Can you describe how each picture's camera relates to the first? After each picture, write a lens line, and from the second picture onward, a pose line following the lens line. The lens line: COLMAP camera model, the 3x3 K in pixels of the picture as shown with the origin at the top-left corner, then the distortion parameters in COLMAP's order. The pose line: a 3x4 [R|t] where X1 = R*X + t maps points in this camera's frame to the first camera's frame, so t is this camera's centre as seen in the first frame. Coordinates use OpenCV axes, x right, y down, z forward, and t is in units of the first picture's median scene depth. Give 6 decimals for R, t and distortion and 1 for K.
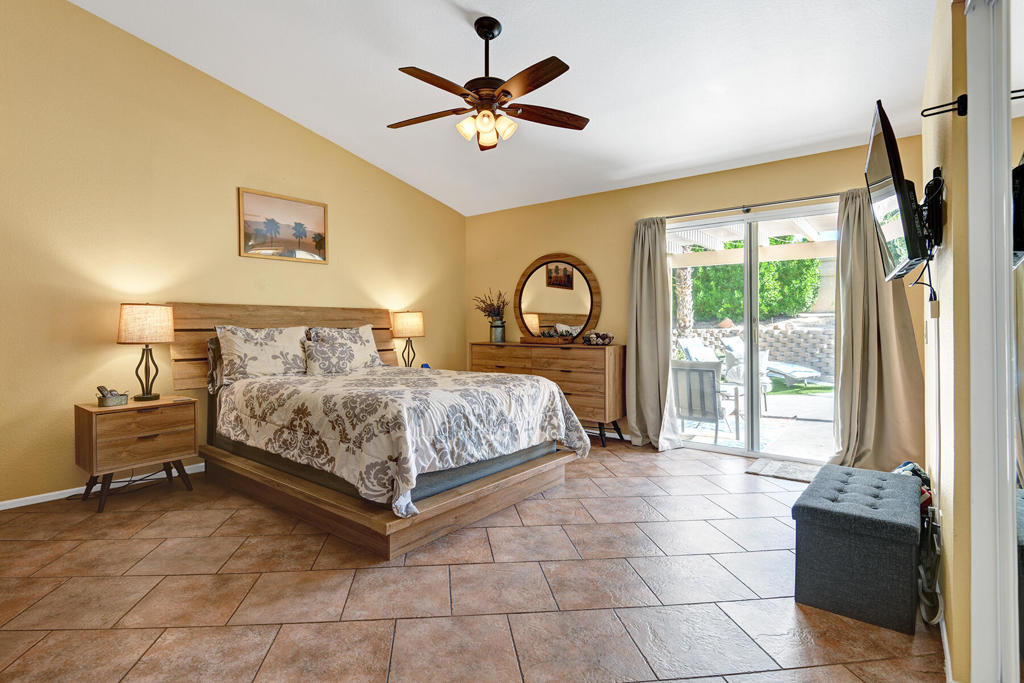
lens RADIAL K [[532.3, 0, 512.8], [0, 532.3, 331.5], [0, 0, 1]] dist [-0.024356, -0.000443]
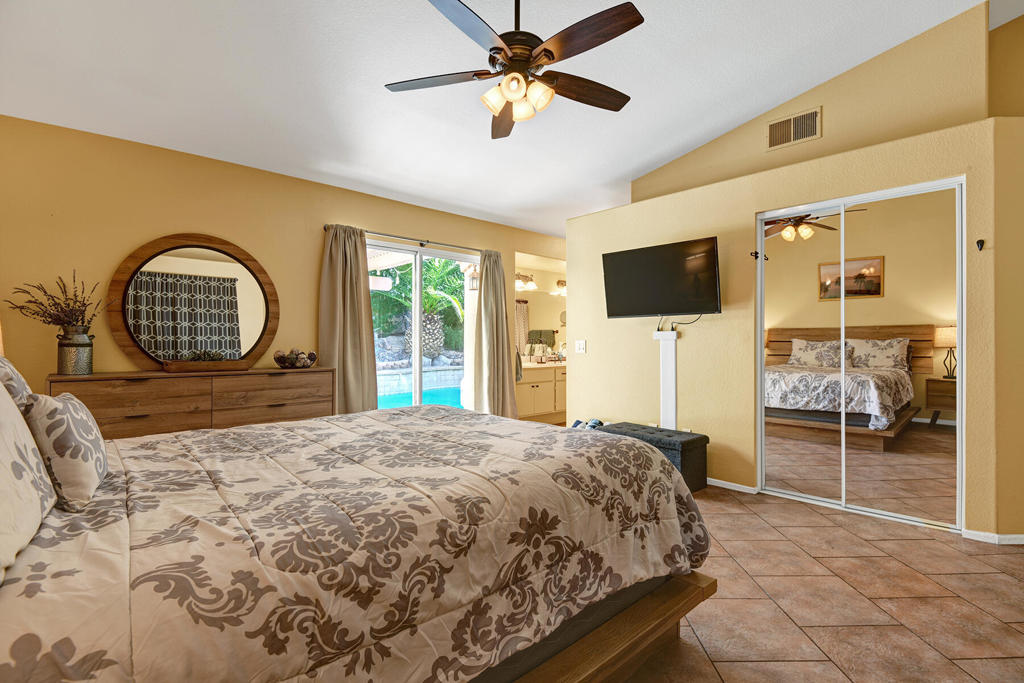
lens RADIAL K [[476.9, 0, 508.7], [0, 476.9, 343.4], [0, 0, 1]] dist [-0.017548, -0.011584]
pose [[0.132254, 0.000564, 0.991216, -0.523310], [0.010532, 0.999943, -0.001974, -0.006198], [-0.991160, 0.010701, 0.132240, 0.620455]]
